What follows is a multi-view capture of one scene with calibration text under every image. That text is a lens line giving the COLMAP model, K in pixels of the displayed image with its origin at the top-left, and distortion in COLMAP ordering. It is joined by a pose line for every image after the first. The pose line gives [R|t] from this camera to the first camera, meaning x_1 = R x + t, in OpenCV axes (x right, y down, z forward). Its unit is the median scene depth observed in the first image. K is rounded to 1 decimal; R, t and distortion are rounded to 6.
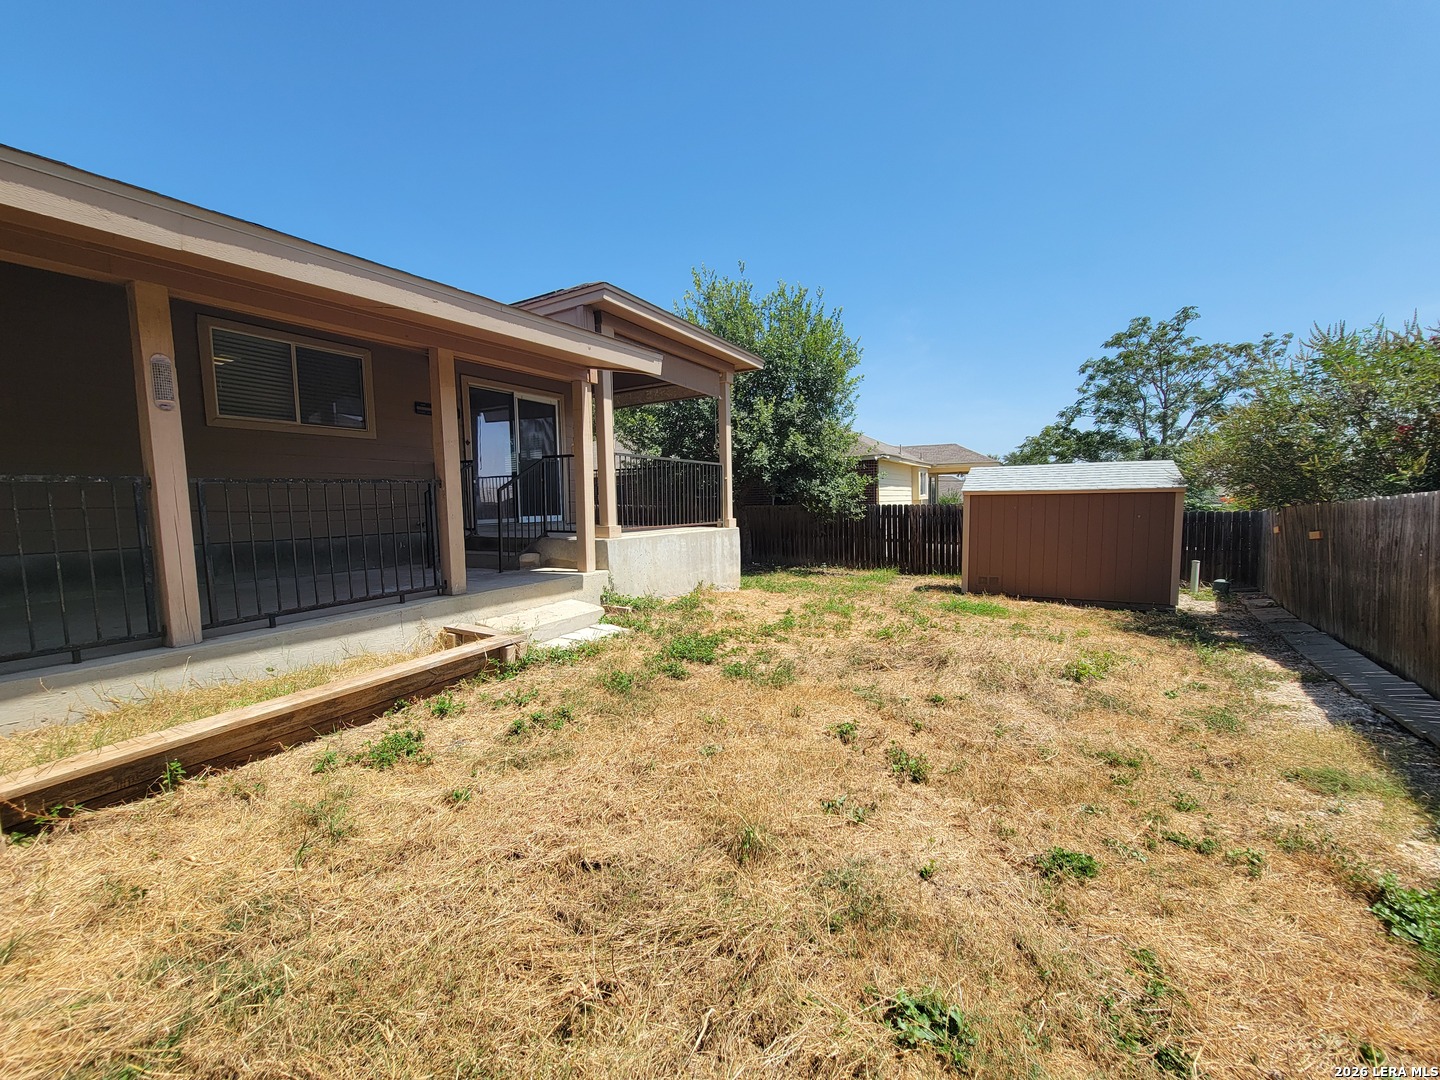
lens RADIAL K [[588.6, 0, 717.8], [0, 588.6, 550.4], [0, 0, 1]] dist [-0.003736, 0.001246]
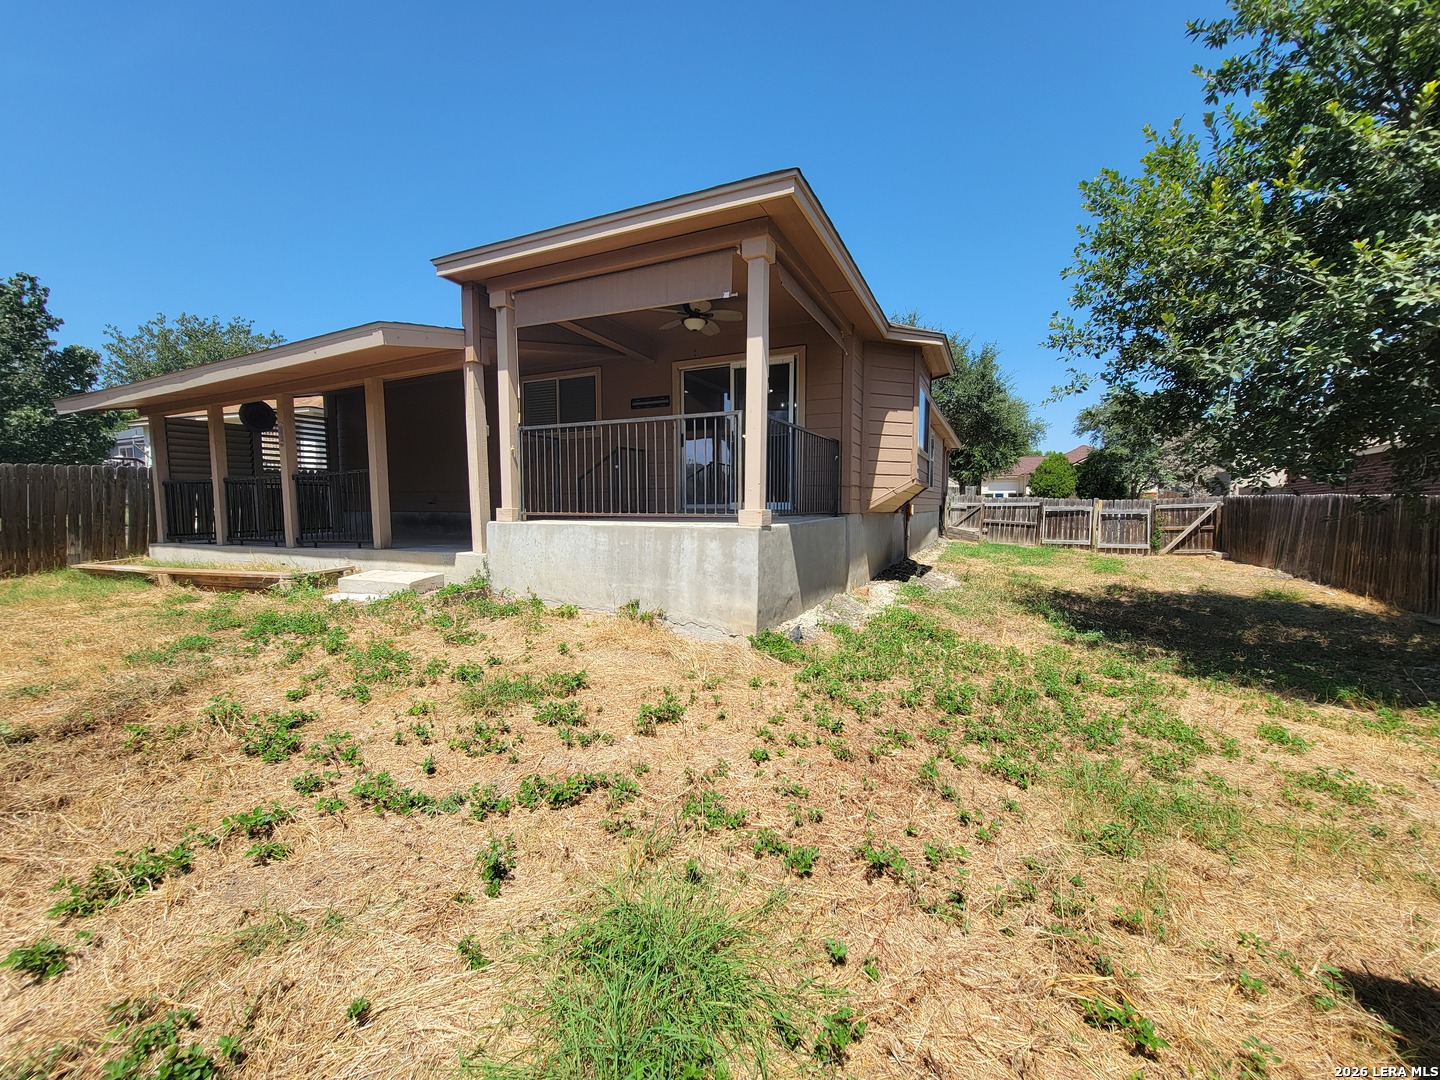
lens RADIAL K [[588.6, 0, 717.8], [0, 588.6, 550.4], [0, 0, 1]] dist [-0.003736, 0.001246]
pose [[0.080800, 0.092659, -0.992414, 0.666582], [-0.083073, 0.992831, 0.085934, -0.071879], [0.993262, 0.075500, 0.087918, 1.084652]]
